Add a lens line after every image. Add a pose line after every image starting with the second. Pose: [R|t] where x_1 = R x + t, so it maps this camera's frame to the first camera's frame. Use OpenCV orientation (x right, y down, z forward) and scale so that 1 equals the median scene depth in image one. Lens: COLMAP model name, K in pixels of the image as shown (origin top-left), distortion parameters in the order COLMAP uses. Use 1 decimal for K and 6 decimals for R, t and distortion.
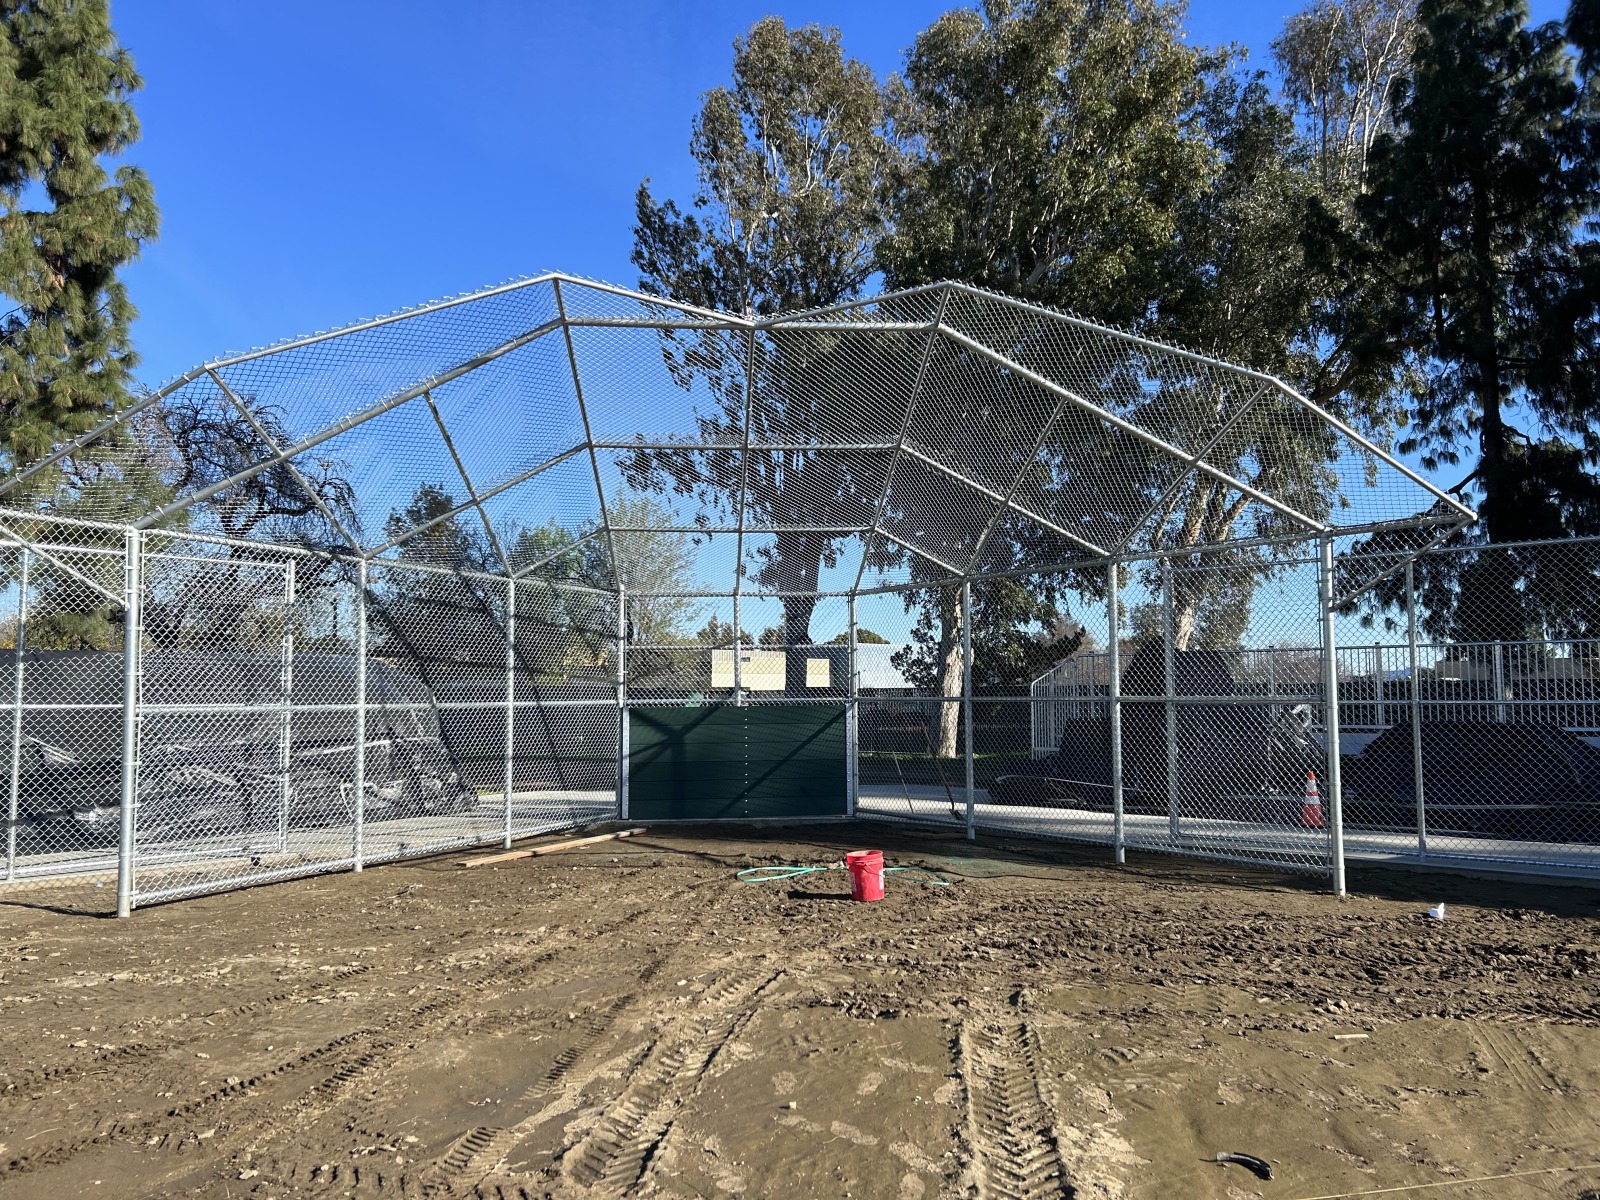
lens RADIAL K [[1287.3, 0, 800.0], [0, 1287.3, 600.0], [0, 0, 1]] dist [0.072962, -0.115531]
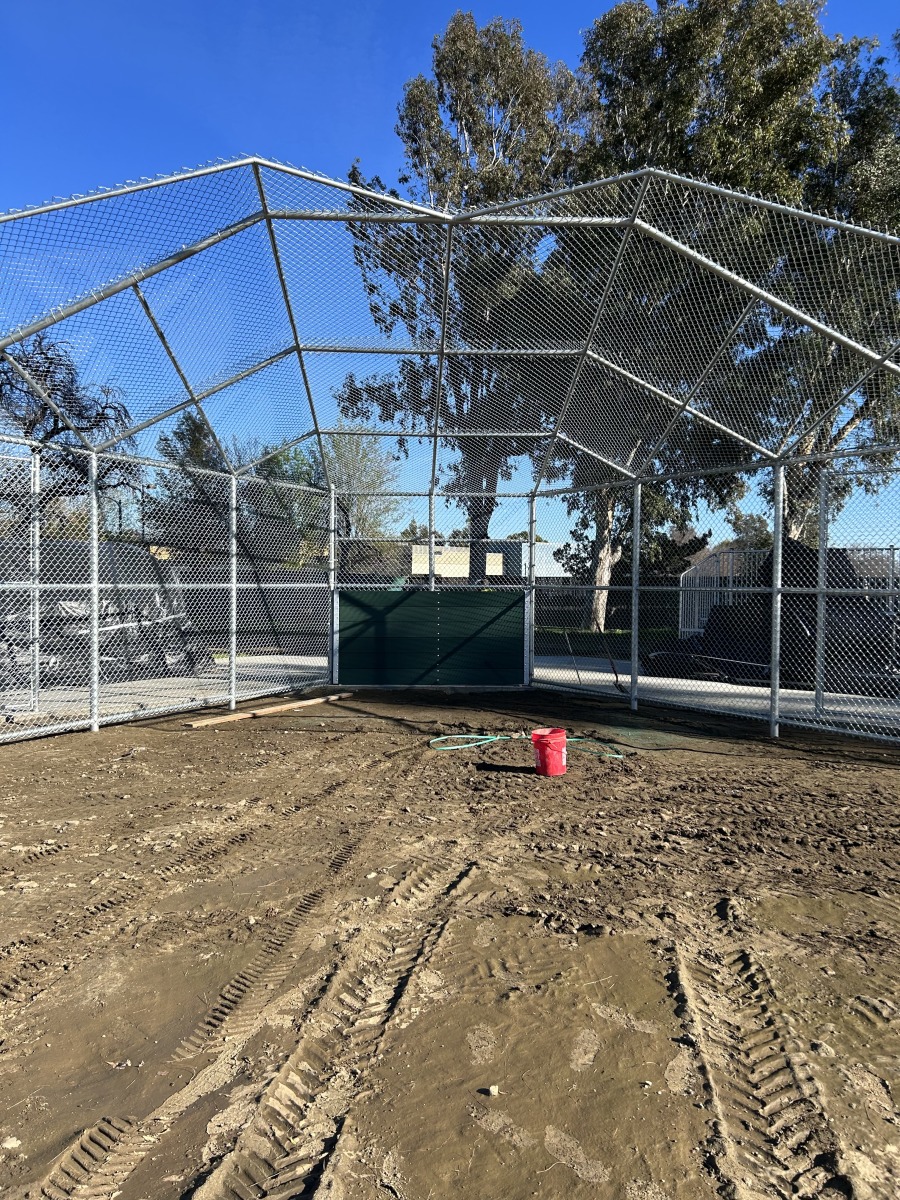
lens RADIAL K [[965.3, 0, 450.0], [0, 965.3, 600.0], [0, 0, 1]] dist [0.073290, -0.116342]
pose [[0.999445, 0.016336, -0.029033, -0.010067], [-0.013534, 0.995459, 0.094224, 0.013183], [0.030441, -0.093778, 0.995128, 0.206793]]
